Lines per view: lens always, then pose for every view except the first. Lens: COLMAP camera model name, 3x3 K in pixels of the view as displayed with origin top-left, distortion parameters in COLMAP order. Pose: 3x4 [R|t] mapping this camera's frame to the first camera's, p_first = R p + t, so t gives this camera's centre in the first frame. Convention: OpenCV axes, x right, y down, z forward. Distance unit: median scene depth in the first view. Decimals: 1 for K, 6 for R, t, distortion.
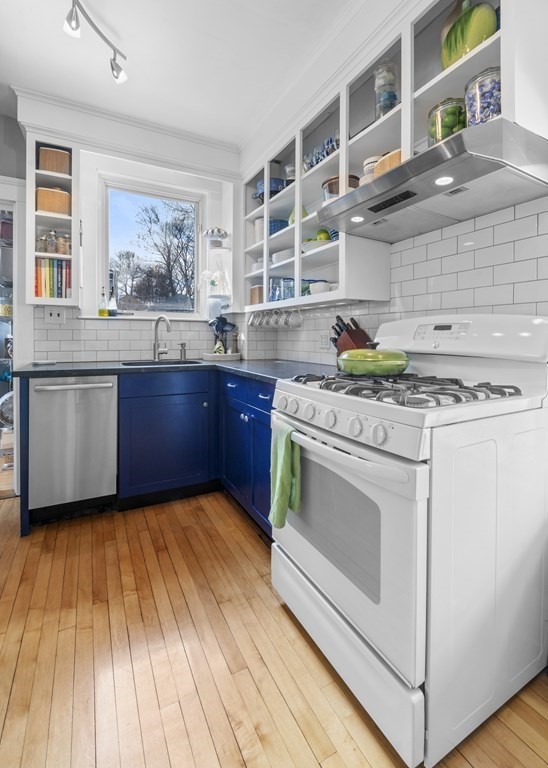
lens RADIAL K [[353.0, 0, 288.4], [0, 353.0, 340.8], [0, 0, 1]] dist [-0.005815, -0.002177]
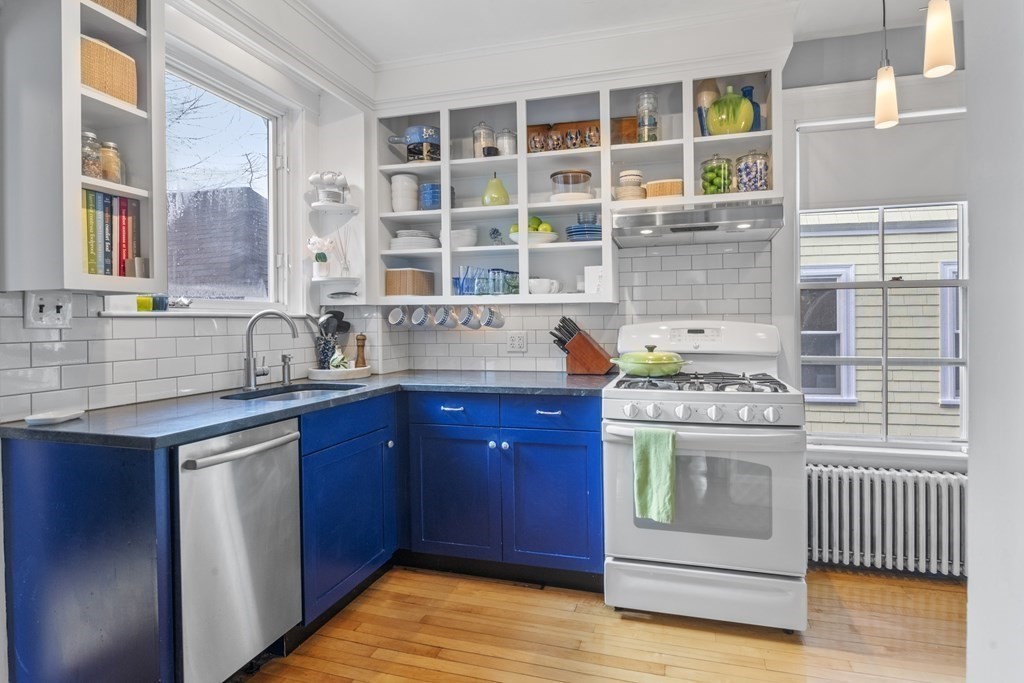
lens RADIAL K [[498.9, 0, 560.9], [0, 498.9, 323.8], [0, 0, 1]] dist [-0.002985, -0.000171]
pose [[0.684424, -0.011821, 0.728988, -0.738620], [0.019075, 0.999817, -0.001697, -0.044970], [-0.728835, 0.015067, 0.684524, 0.104611]]
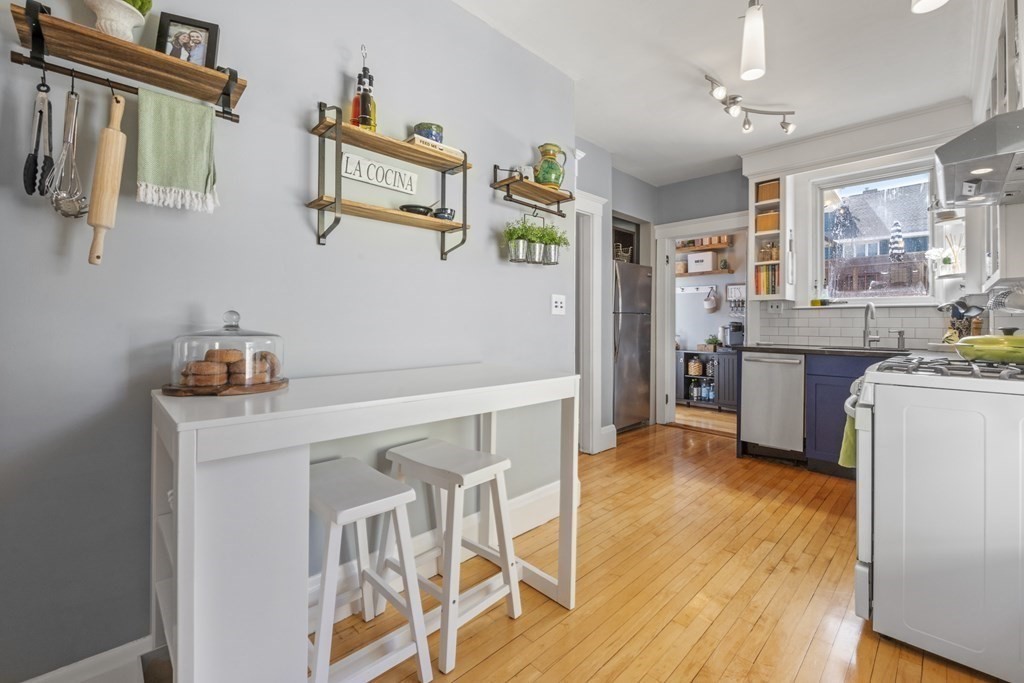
lens RADIAL K [[440.3, 0, 521.0], [0, 440.3, 319.9], [0, 0, 1]] dist [-0.007537, -0.000947]
pose [[0.267261, -0.012695, -0.963541, 0.673997], [-0.015594, 0.999725, -0.017497, 0.016924], [0.963498, 0.019702, 0.266990, -0.334053]]
